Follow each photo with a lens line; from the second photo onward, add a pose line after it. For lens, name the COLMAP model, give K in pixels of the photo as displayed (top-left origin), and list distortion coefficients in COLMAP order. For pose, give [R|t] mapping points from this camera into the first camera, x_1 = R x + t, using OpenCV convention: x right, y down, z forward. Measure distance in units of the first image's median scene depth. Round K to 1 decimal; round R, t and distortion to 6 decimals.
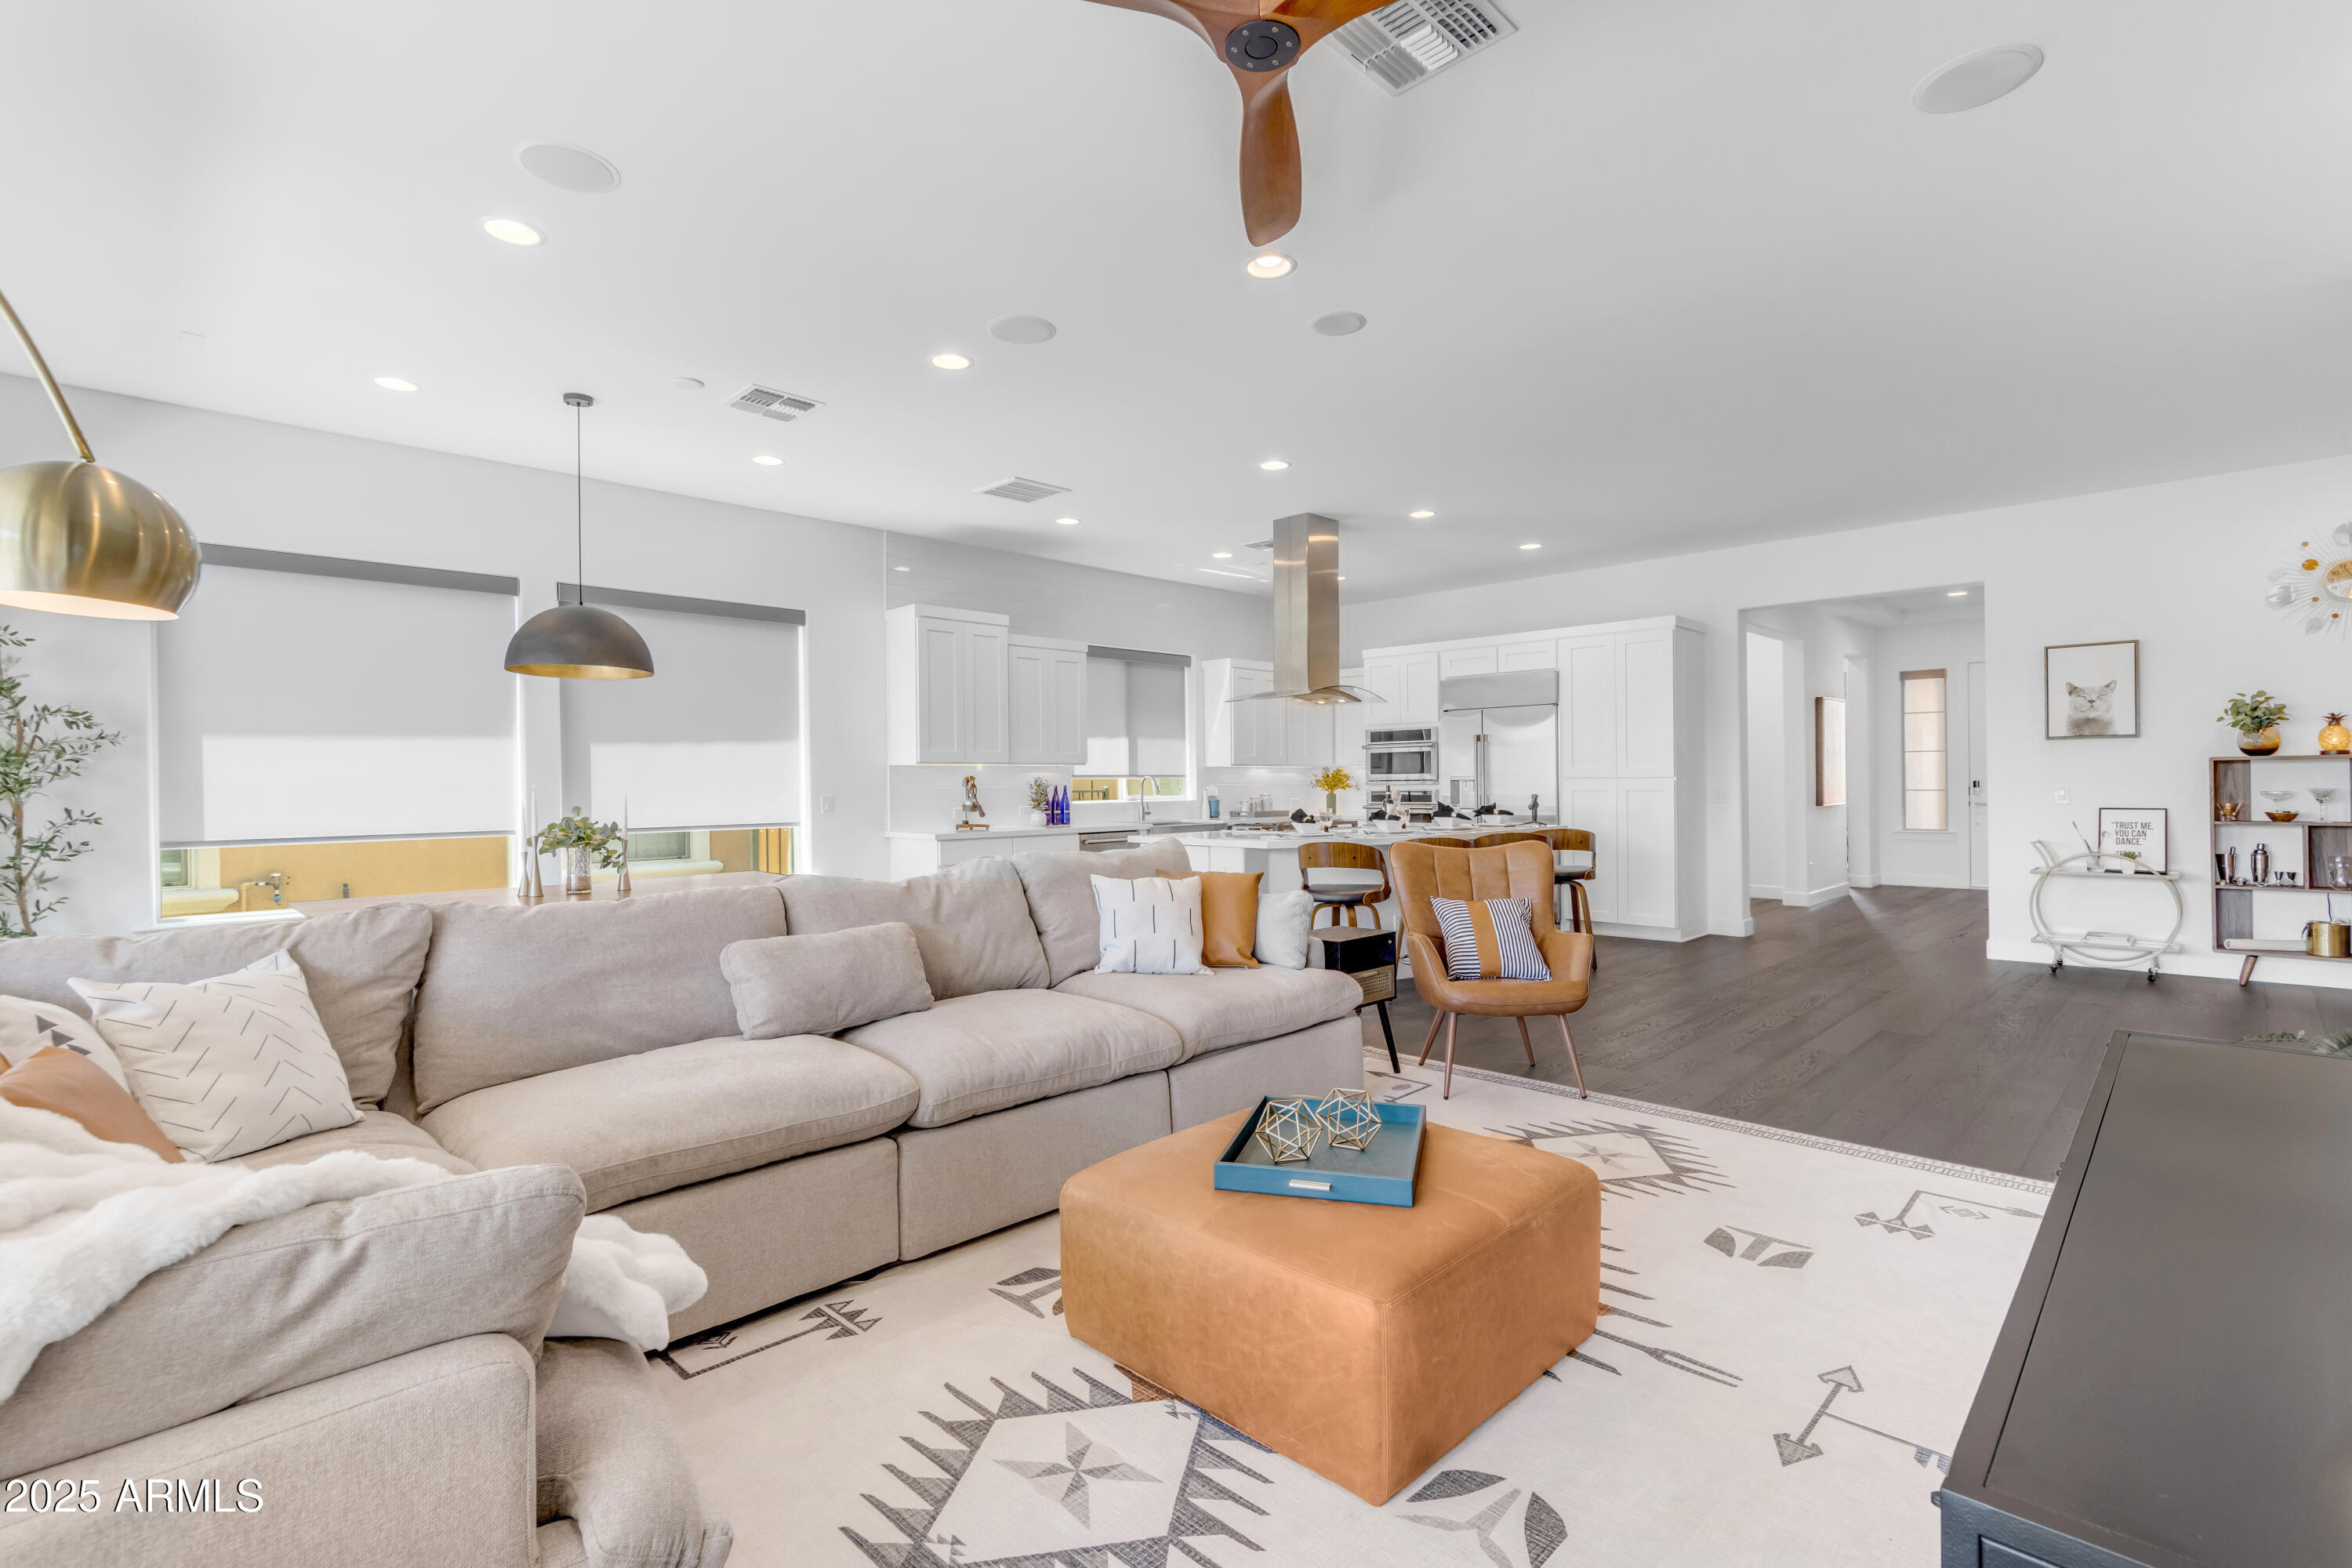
lens RADIAL K [[1077.2, 0, 1168.2], [0, 1077.2, 788.2], [0, 0, 1]] dist [0.001830, -0.000454]
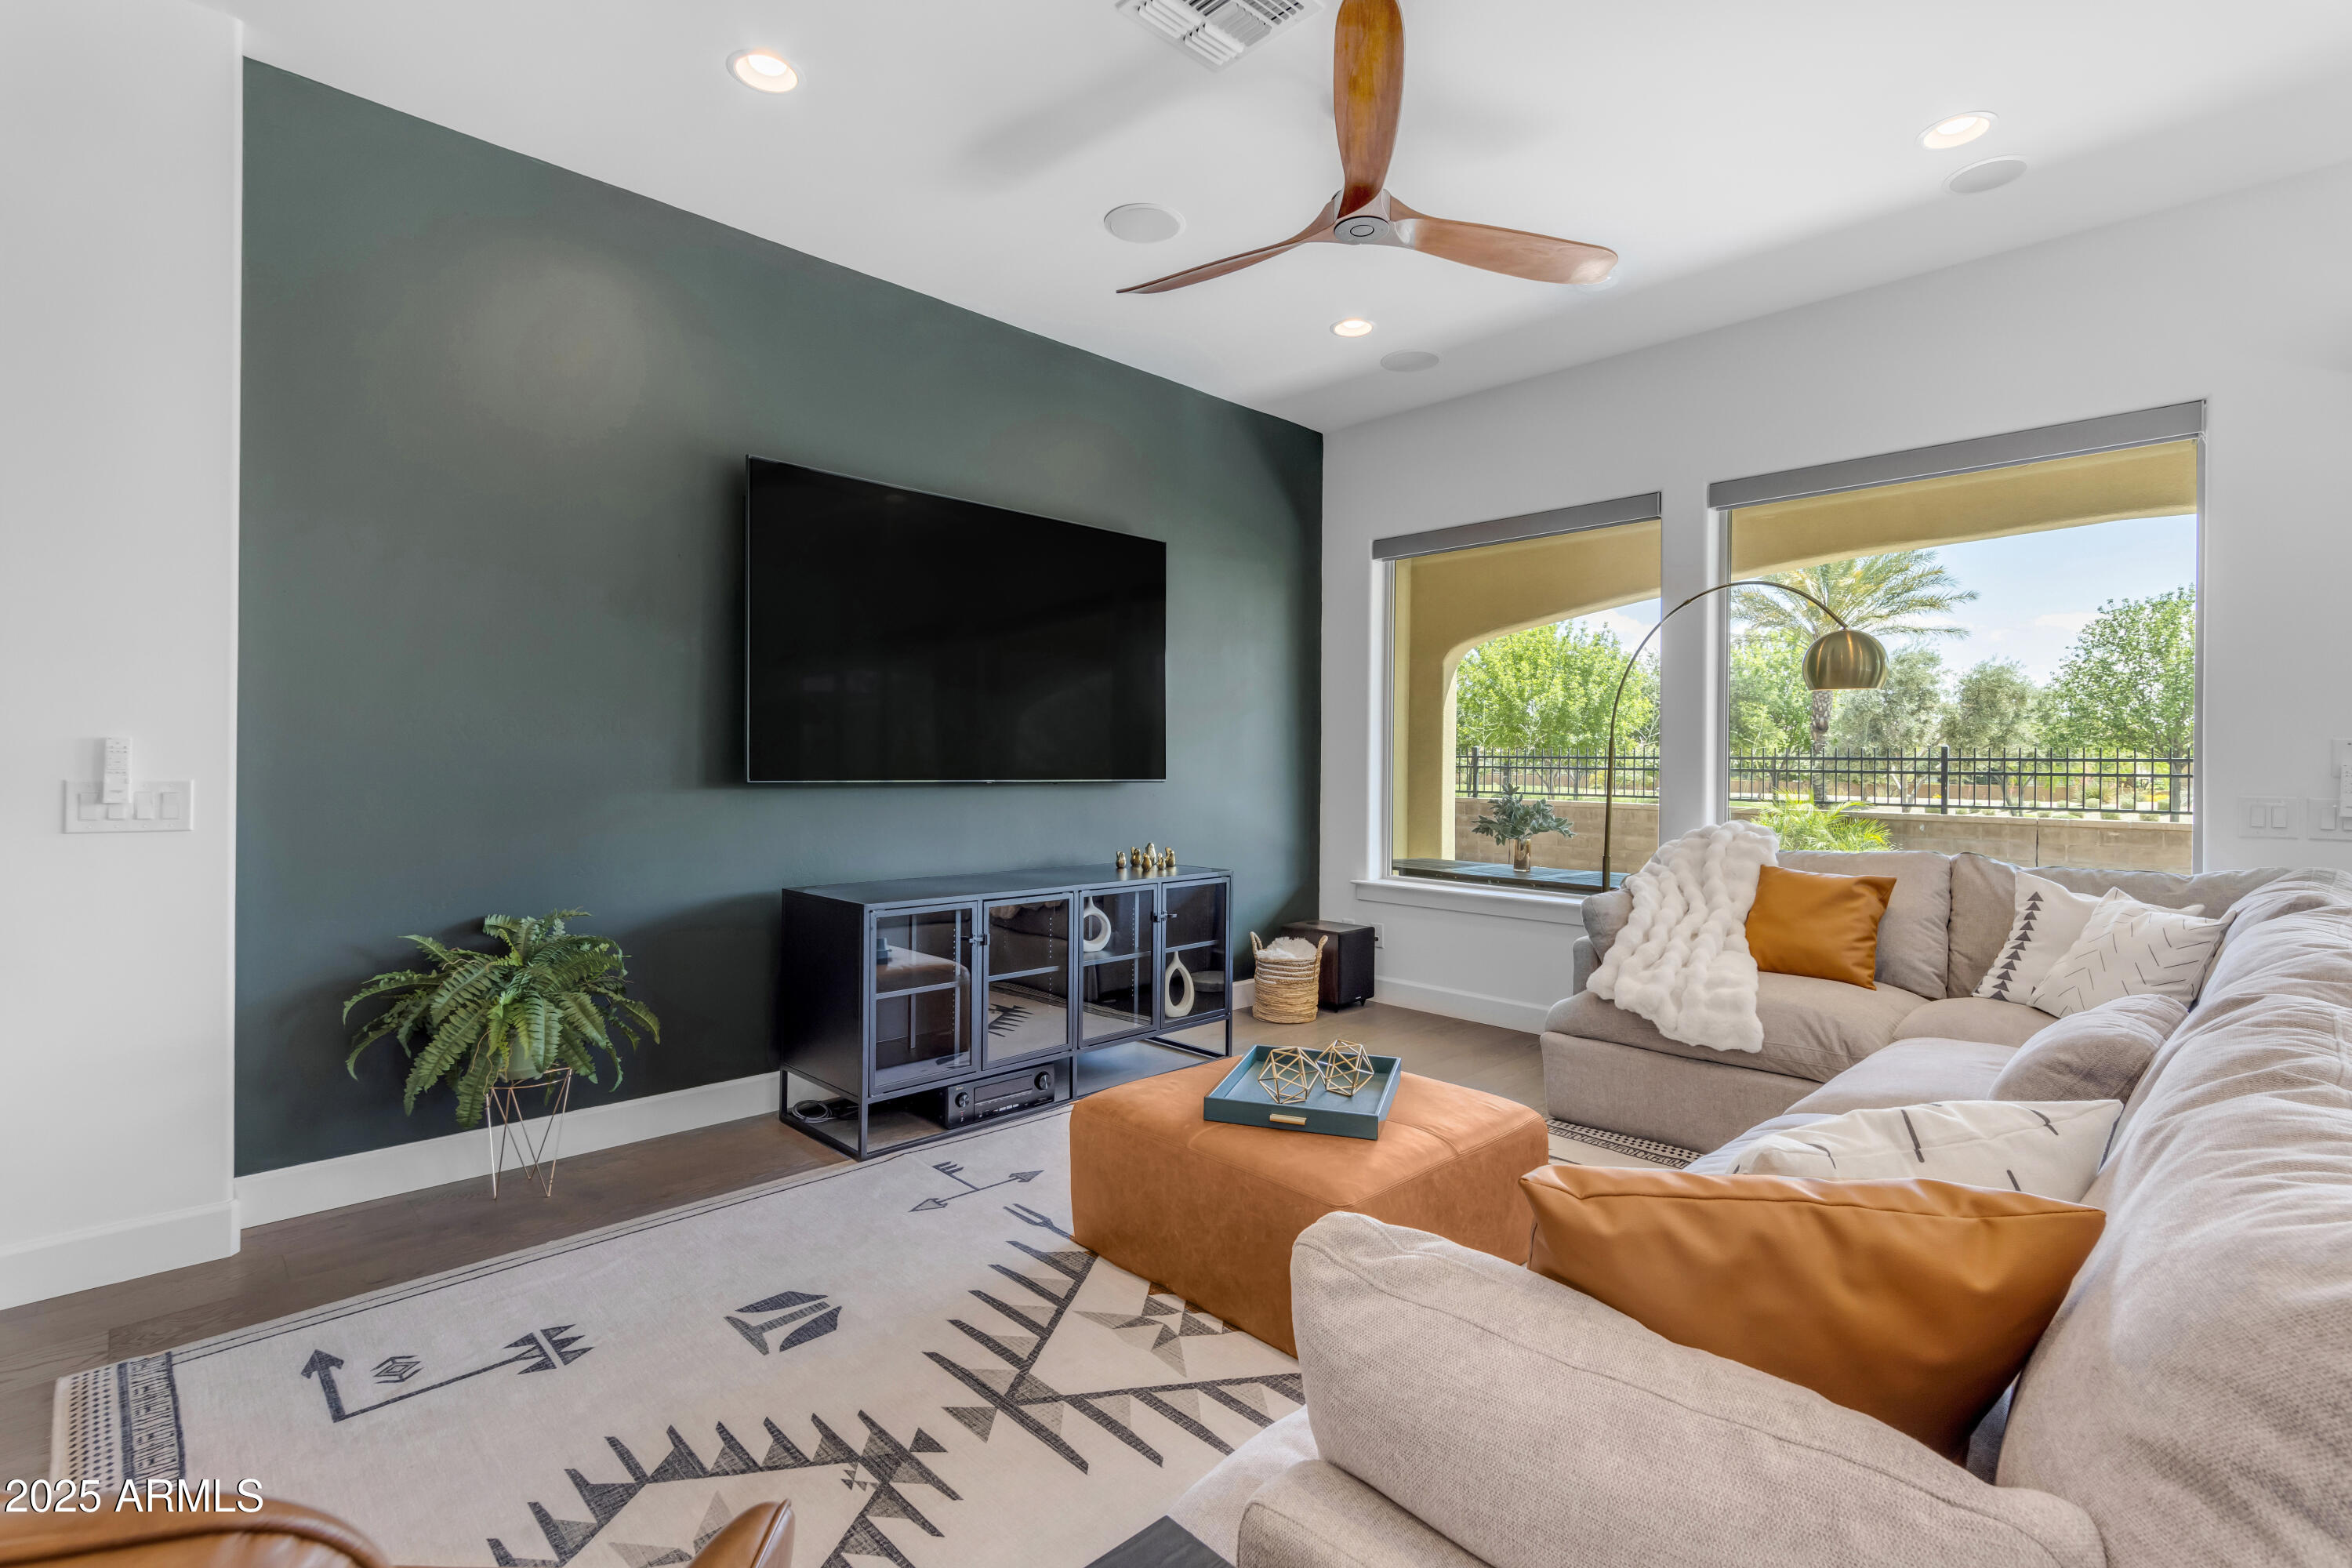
lens RADIAL K [[1077.2, 0, 1158.7], [0, 1077.2, 756.2], [0, 0, 1]] dist [0.001830, -0.000454]
pose [[-0.999636, -0.004072, 0.026676, 0.235348], [-0.004145, 0.999988, -0.002686, -0.007495], [-0.026665, -0.002796, -0.999641, 1.796479]]
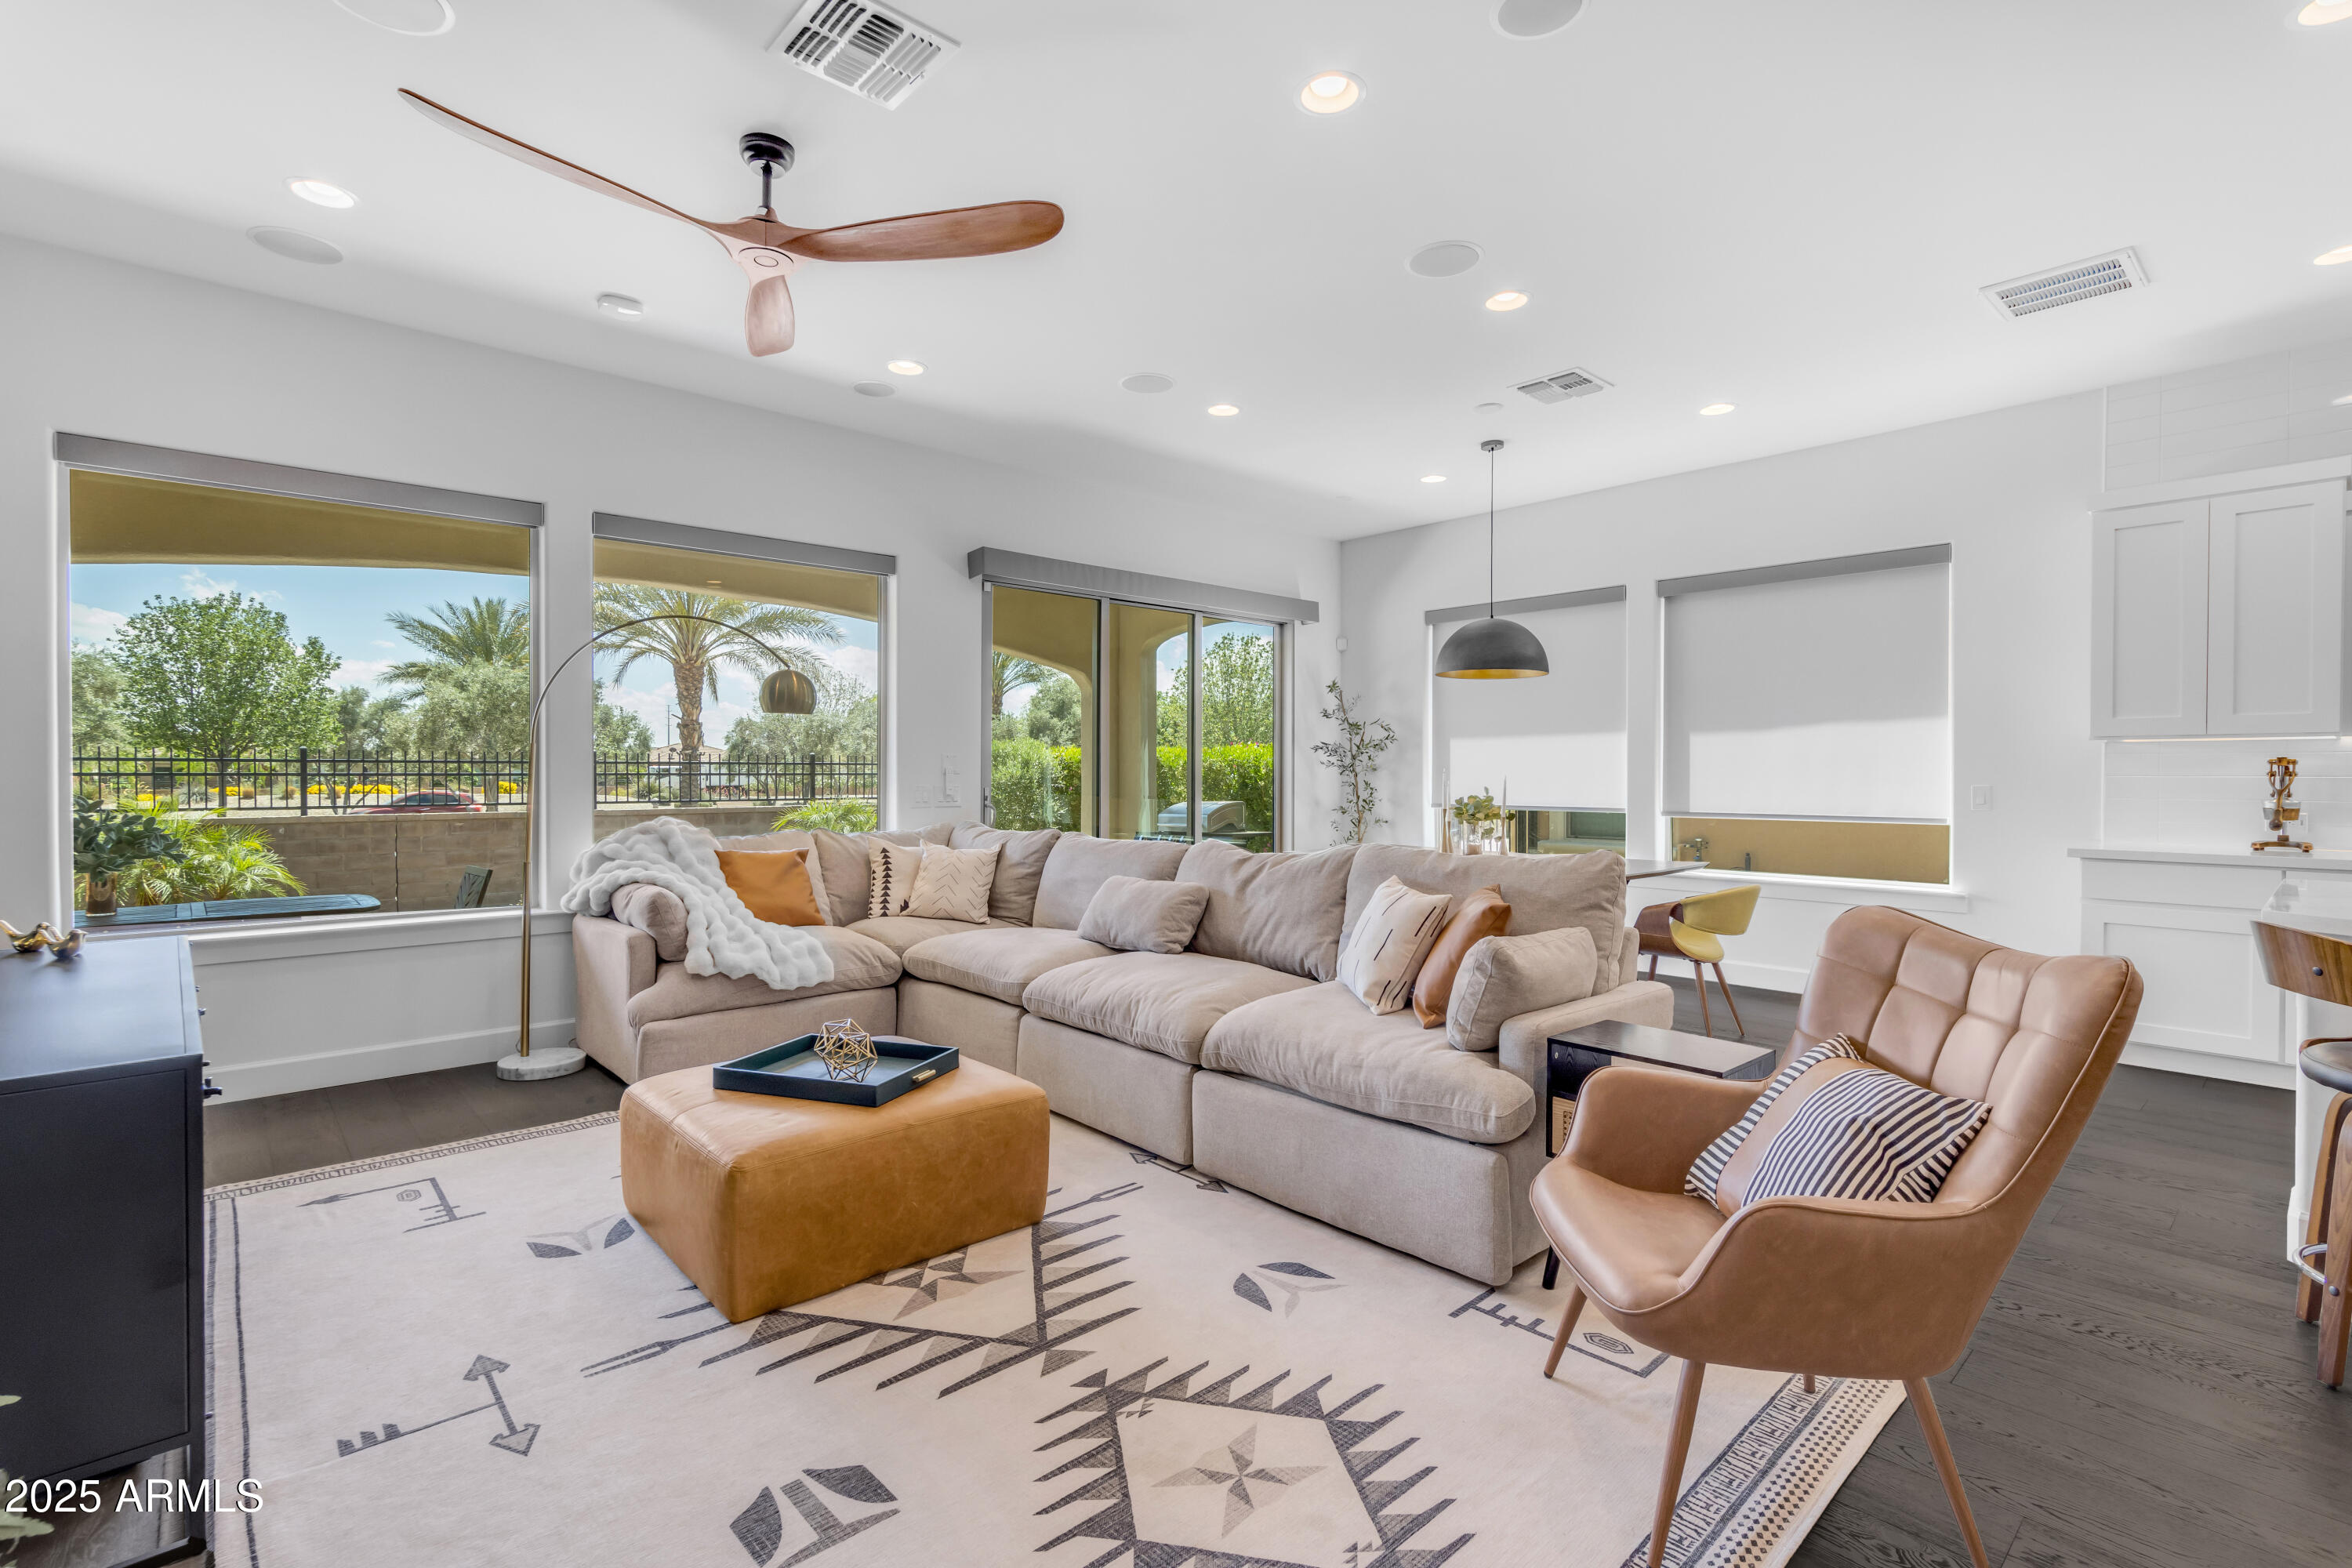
lens RADIAL K [[1077.2, 0, 1172.3], [0, 1077.2, 786.6], [0, 0, 1]] dist [0.001830, -0.000454]
pose [[-0.054243, 0.019336, -0.998341, 1.139644], [-0.003447, 0.999803, 0.019552, -0.012195], [0.998522, 0.004501, -0.054166, 1.222788]]
